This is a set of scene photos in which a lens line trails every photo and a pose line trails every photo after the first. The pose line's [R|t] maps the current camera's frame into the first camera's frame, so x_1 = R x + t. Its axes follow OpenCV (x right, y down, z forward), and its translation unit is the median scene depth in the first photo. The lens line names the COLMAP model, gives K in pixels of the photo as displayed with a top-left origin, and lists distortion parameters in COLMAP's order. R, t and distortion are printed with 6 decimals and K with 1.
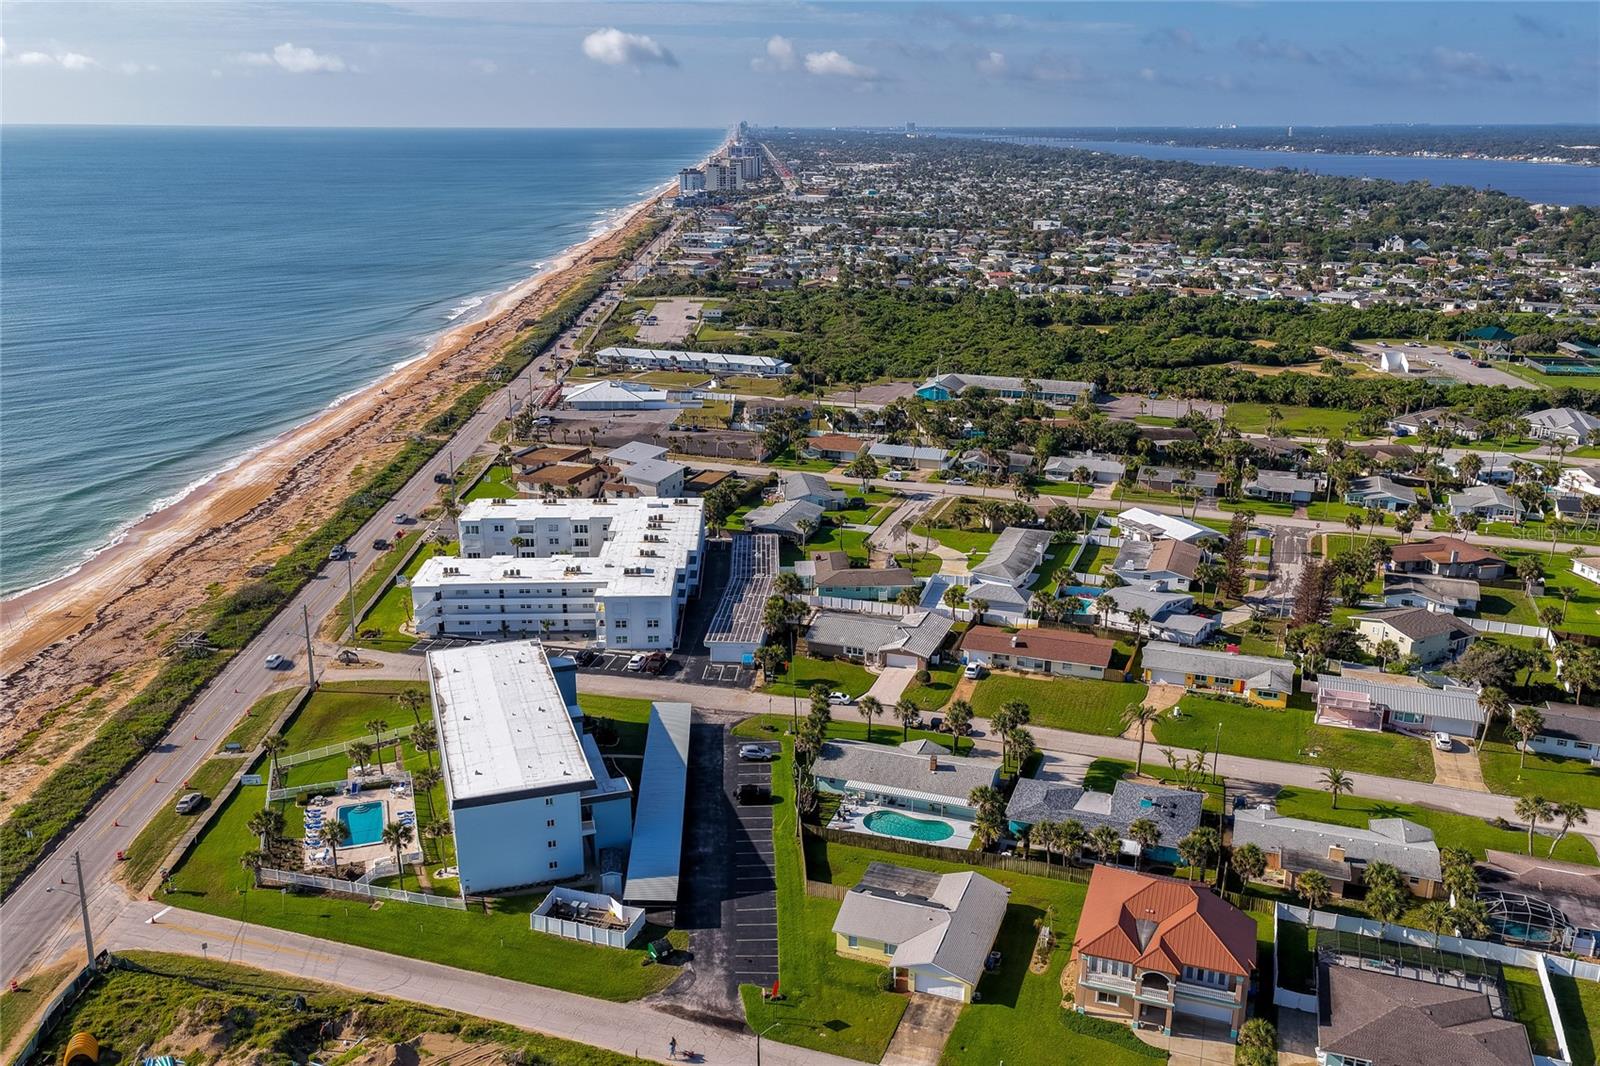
lens RADIAL K [[1333.8, 0, 801.6], [0, 1333.8, 536.7], [0, 0, 1]] dist [-0.015559, 0.092703]
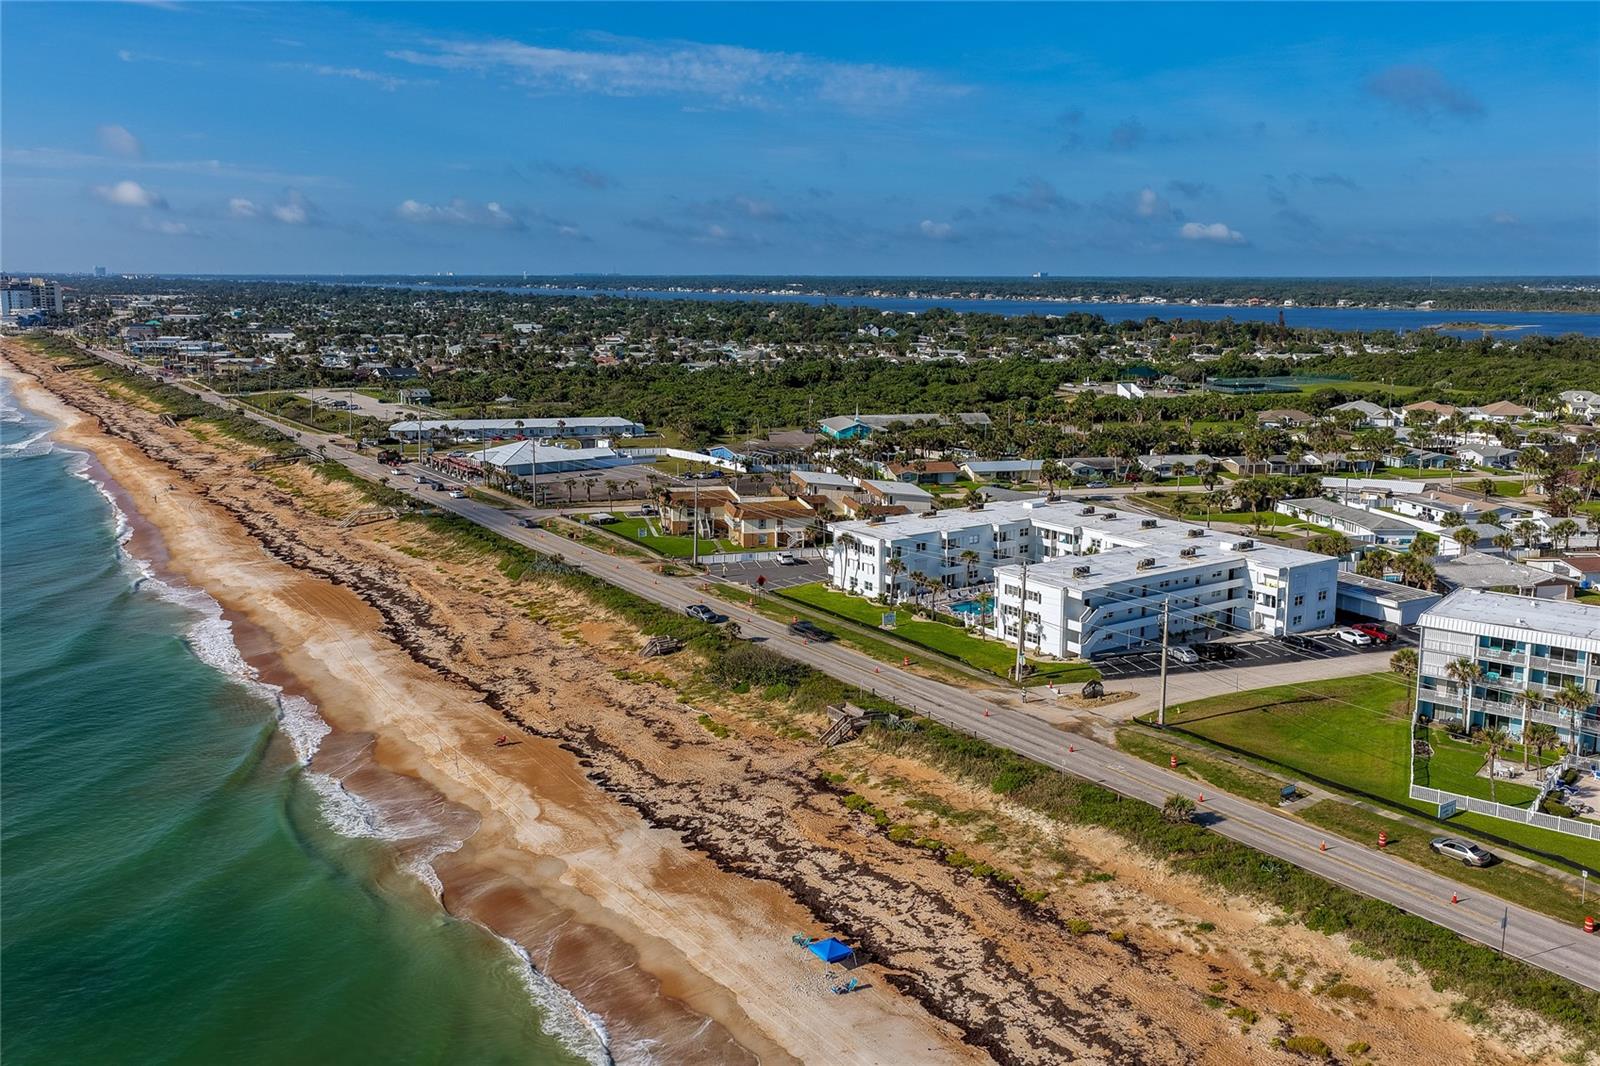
lens RADIAL K [[1319.2, 0, 807.6], [0, 1319.2, 570.3], [0, 0, 1]] dist [0.010134, 0.009383]
pose [[0.842687, -0.117081, 0.525520, -0.748003], [0.158695, 0.986720, -0.034641, 0.025056], [-0.514485, 0.112589, 0.850076, 0.426103]]
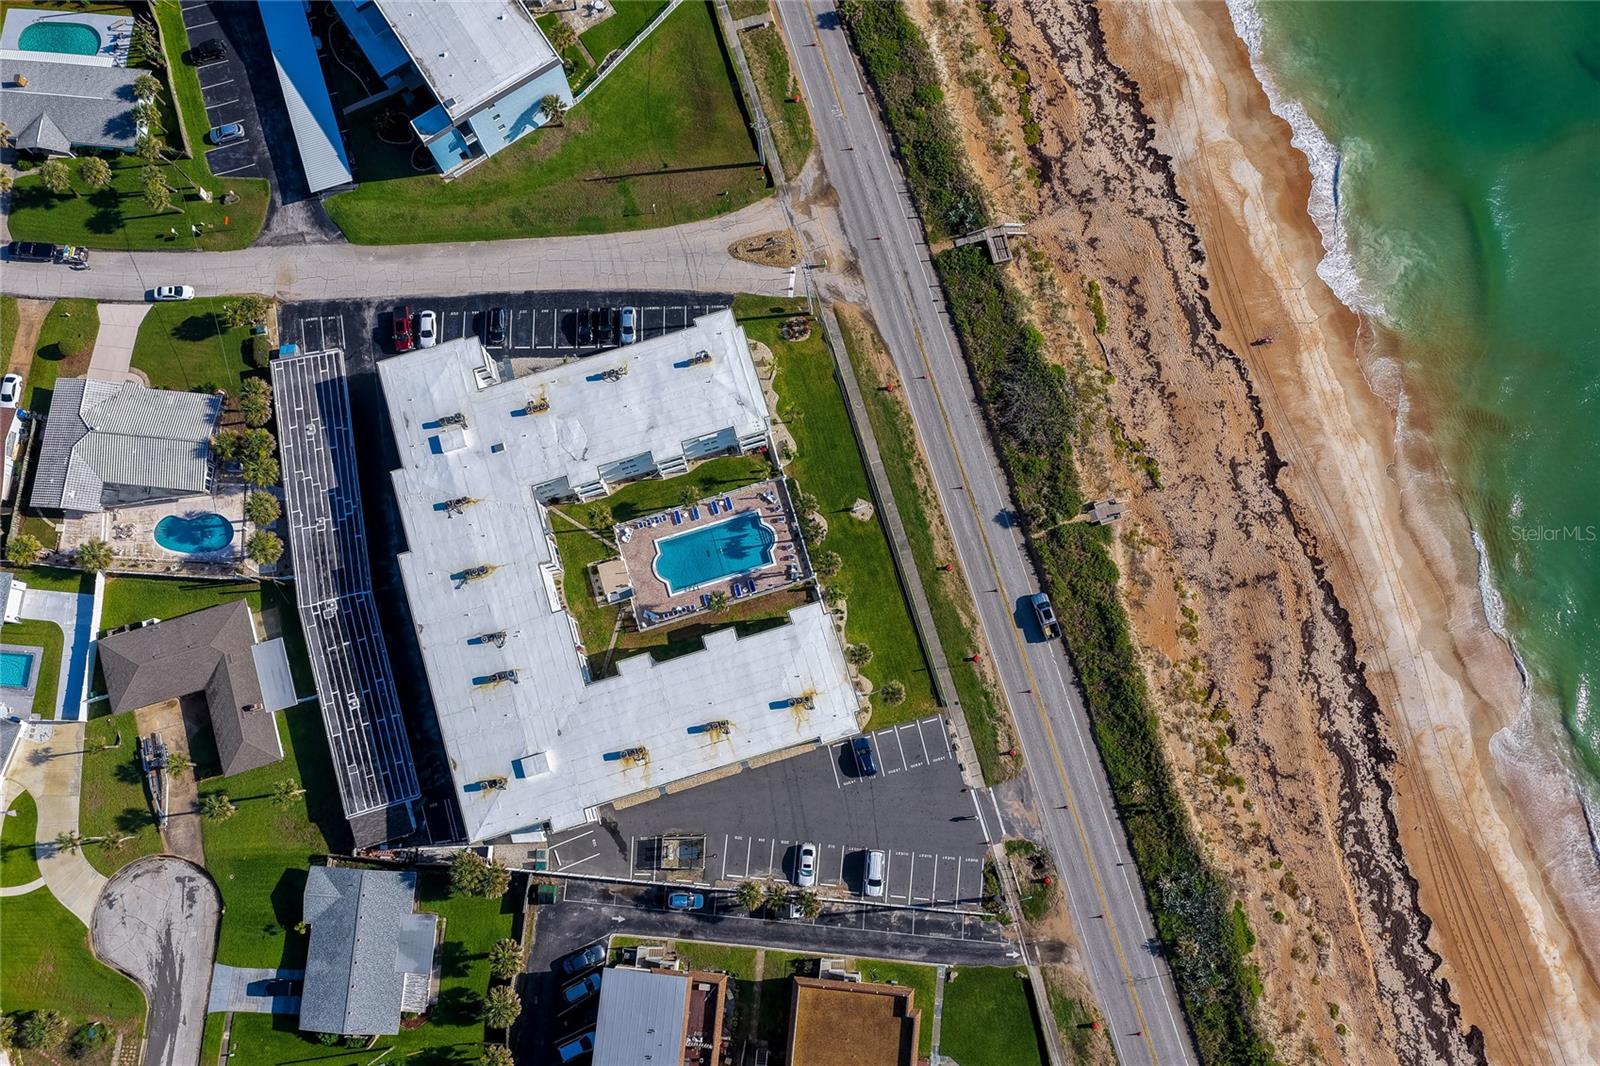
lens RADIAL K [[1319.2, 0, 807.6], [0, 1319.2, 570.3], [0, 0, 1]] dist [0.010134, 0.009383]
pose [[-0.965958, 0.255063, -0.043226, -0.246846], [-0.074357, -0.113699, 0.990729, -0.663595], [0.247784, 0.960216, 0.128795, 0.983899]]
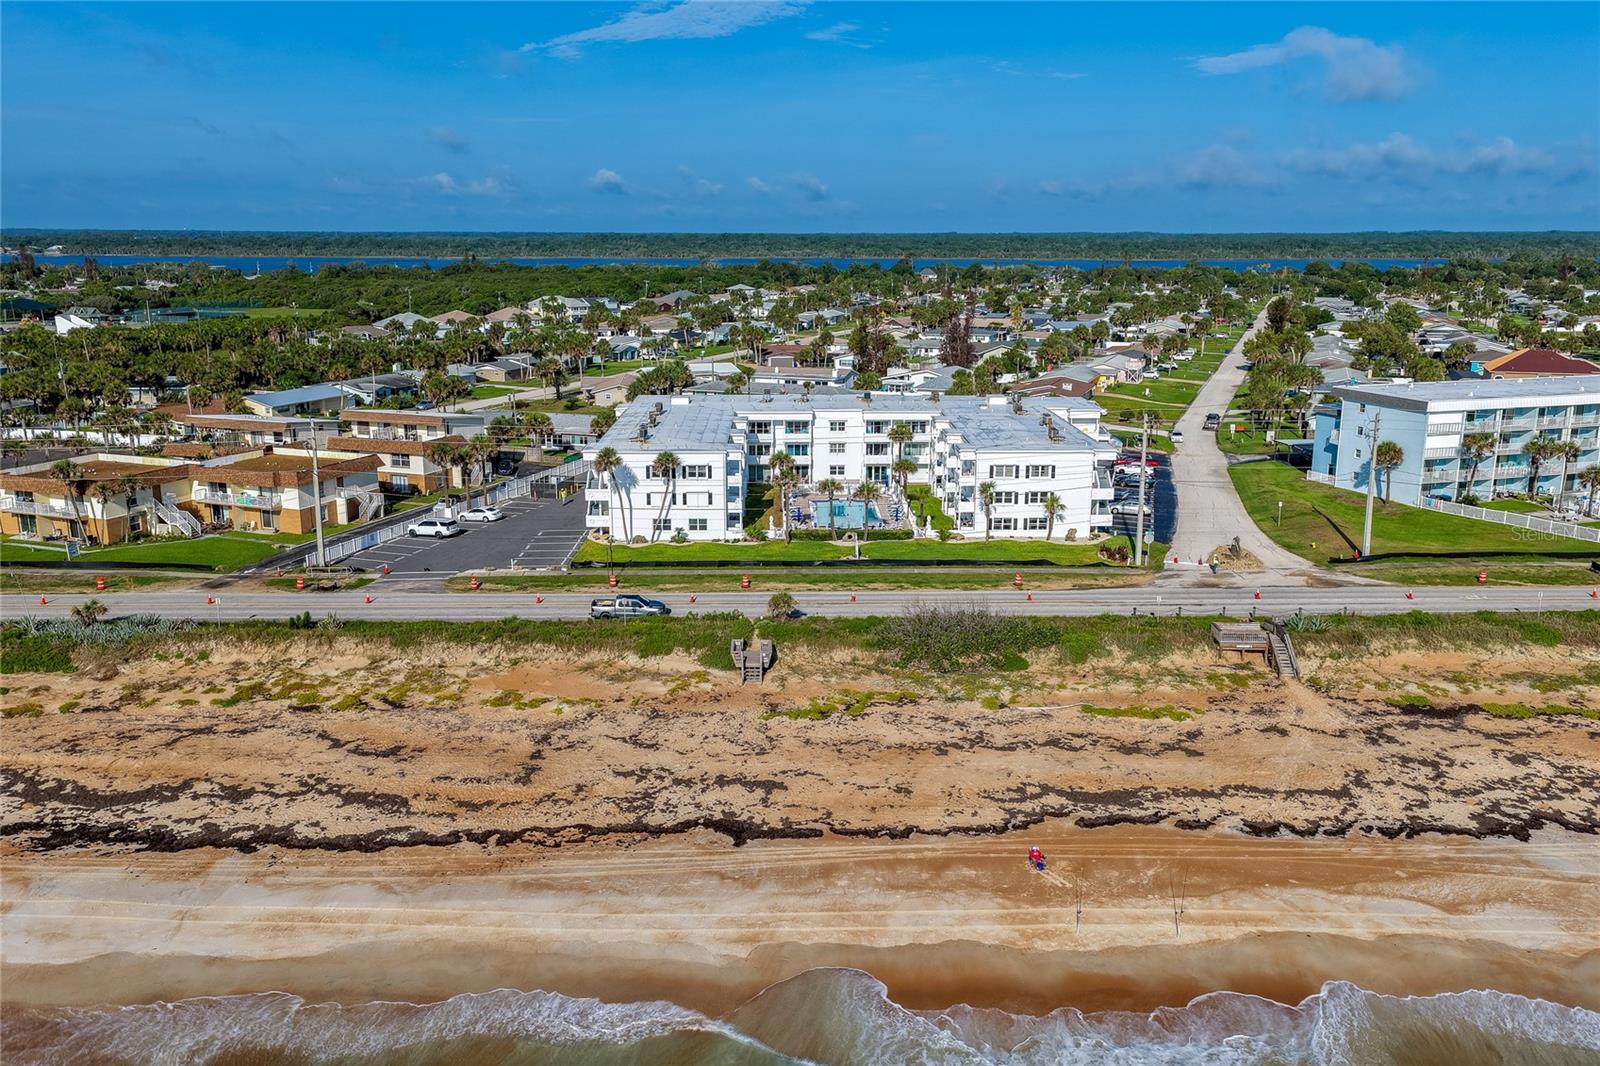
lens RADIAL K [[1333.8, 0, 801.6], [0, 1333.8, 536.7], [0, 0, 1]] dist [-0.015559, 0.092703]
pose [[0.015344, -0.223806, 0.974513, -0.840316], [0.296039, 0.931947, 0.209369, -0.089897], [-0.955053, 0.285281, 0.080555, 1.025167]]
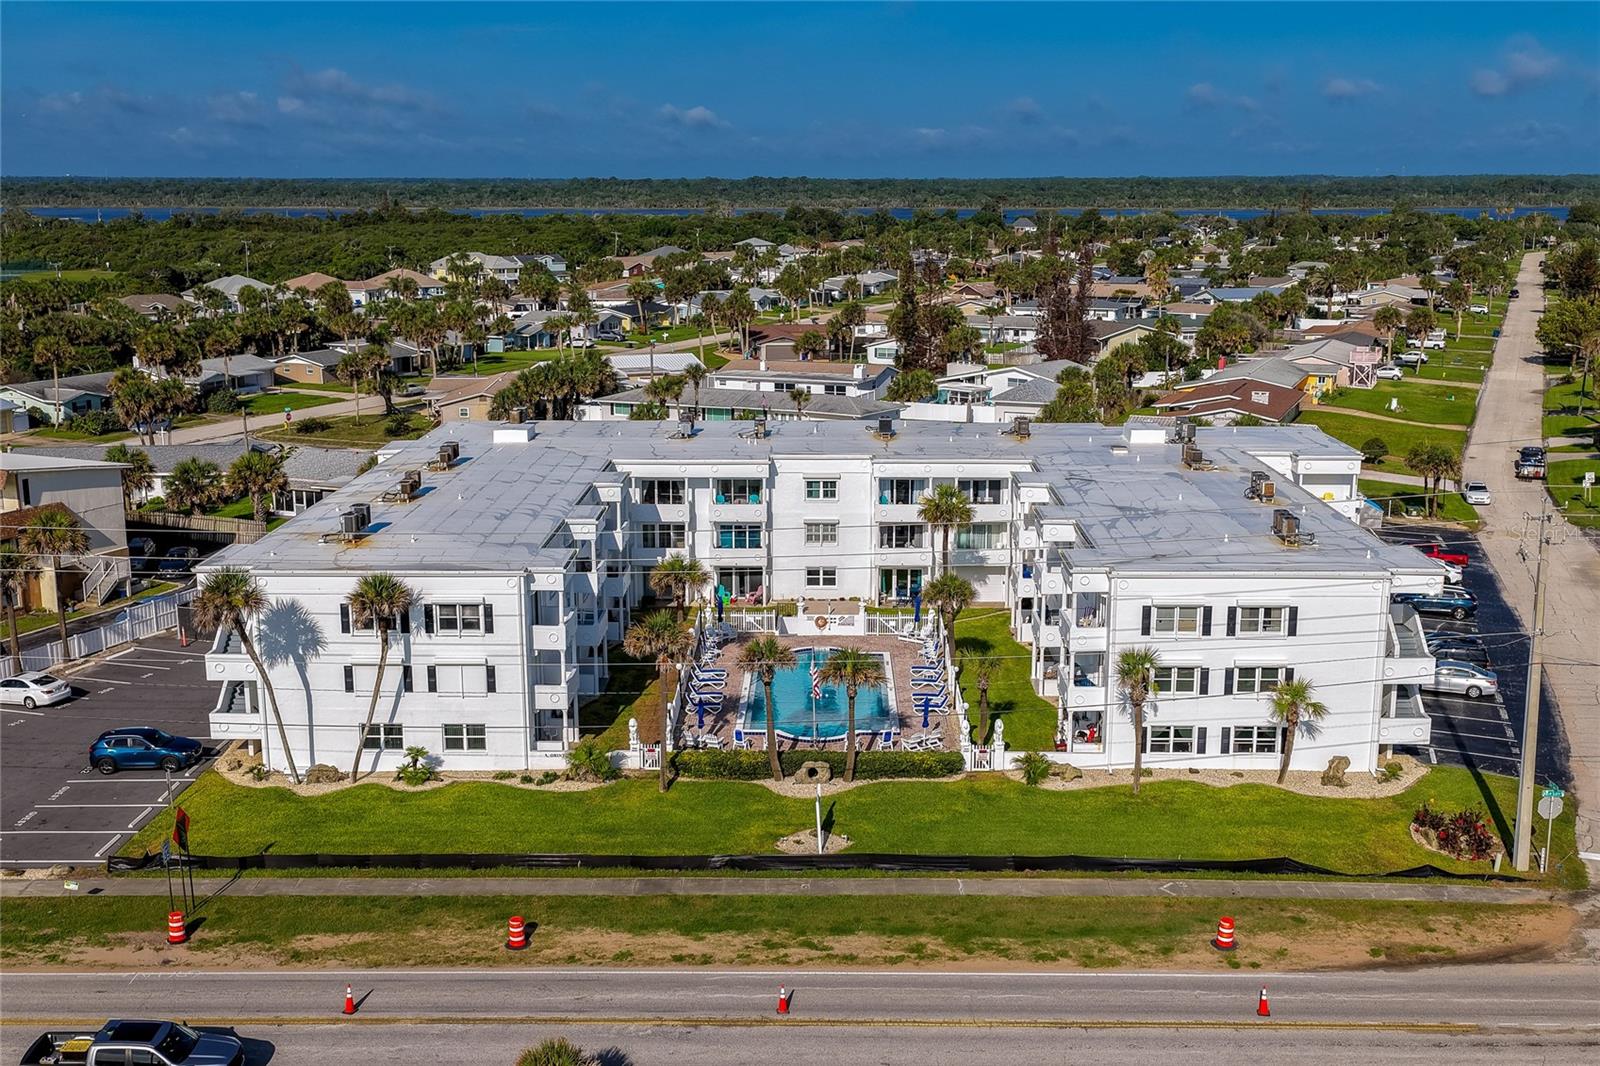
lens RADIAL K [[1736.8, 0, 800.0], [0, 1736.8, 533.0], [0, 0, 1]] dist [0.003012, 0.117793]
pose [[0.050465, -0.200739, 0.978344, -0.587284], [0.298688, 0.937791, 0.177011, -0.062274], [-0.953016, 0.283286, 0.107284, 1.007300]]
